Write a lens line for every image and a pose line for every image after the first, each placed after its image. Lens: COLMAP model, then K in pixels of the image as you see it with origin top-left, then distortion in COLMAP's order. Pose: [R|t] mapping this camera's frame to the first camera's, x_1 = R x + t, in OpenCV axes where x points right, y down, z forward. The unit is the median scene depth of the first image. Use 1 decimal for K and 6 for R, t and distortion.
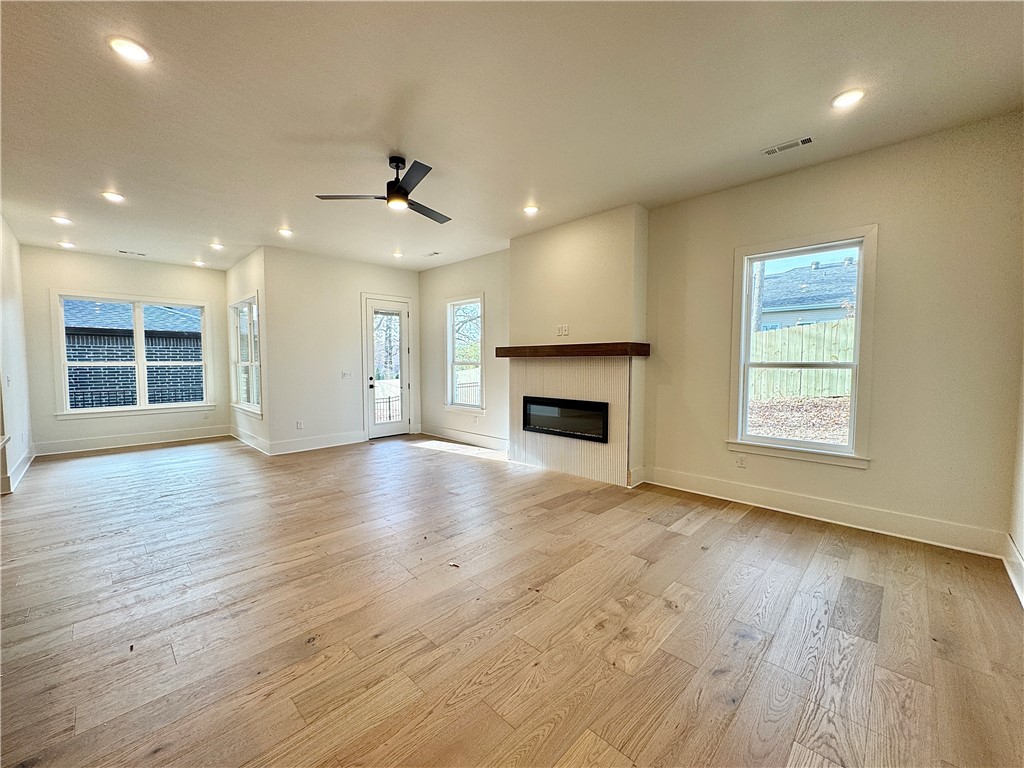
lens RADIAL K [[408.9, 0, 513.8], [0, 408.9, 384.5], [0, 0, 1]] dist [-0.002790, -0.000011]
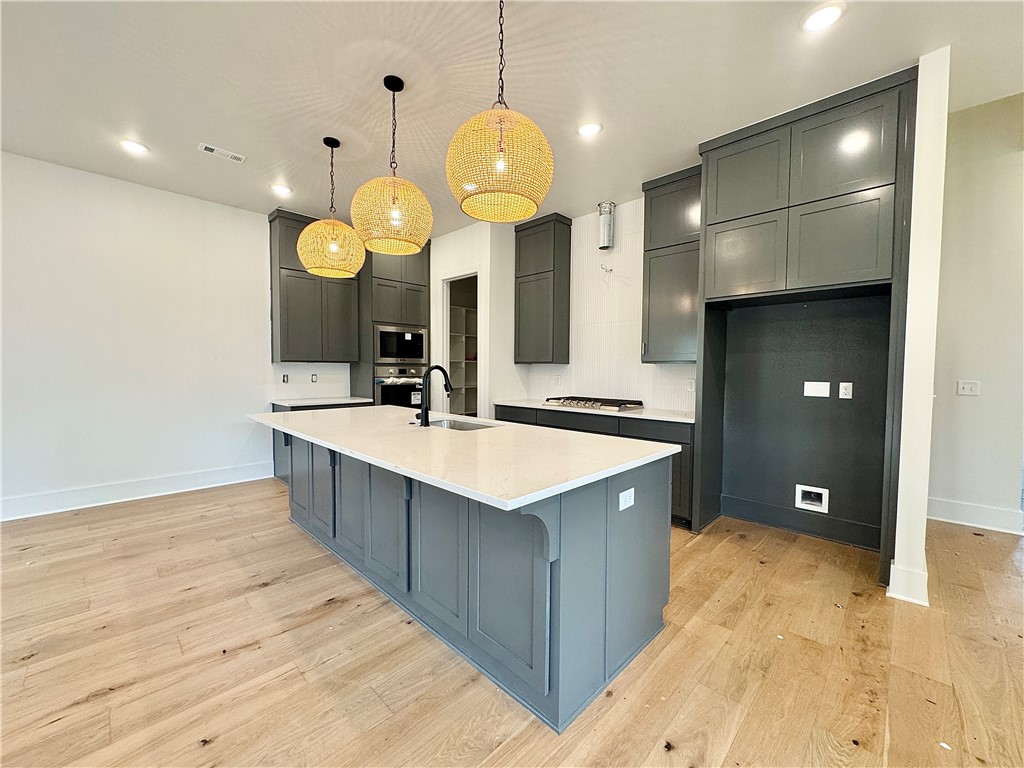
lens RADIAL K [[408.9, 0, 513.5], [0, 408.9, 385.8], [0, 0, 1]] dist [-0.002790, -0.000011]
pose [[-0.999951, -0.008156, 0.005633, -0.586989], [-0.007568, 0.995197, 0.097601, -0.024554], [-0.006402, 0.097554, -0.995210, 0.685430]]
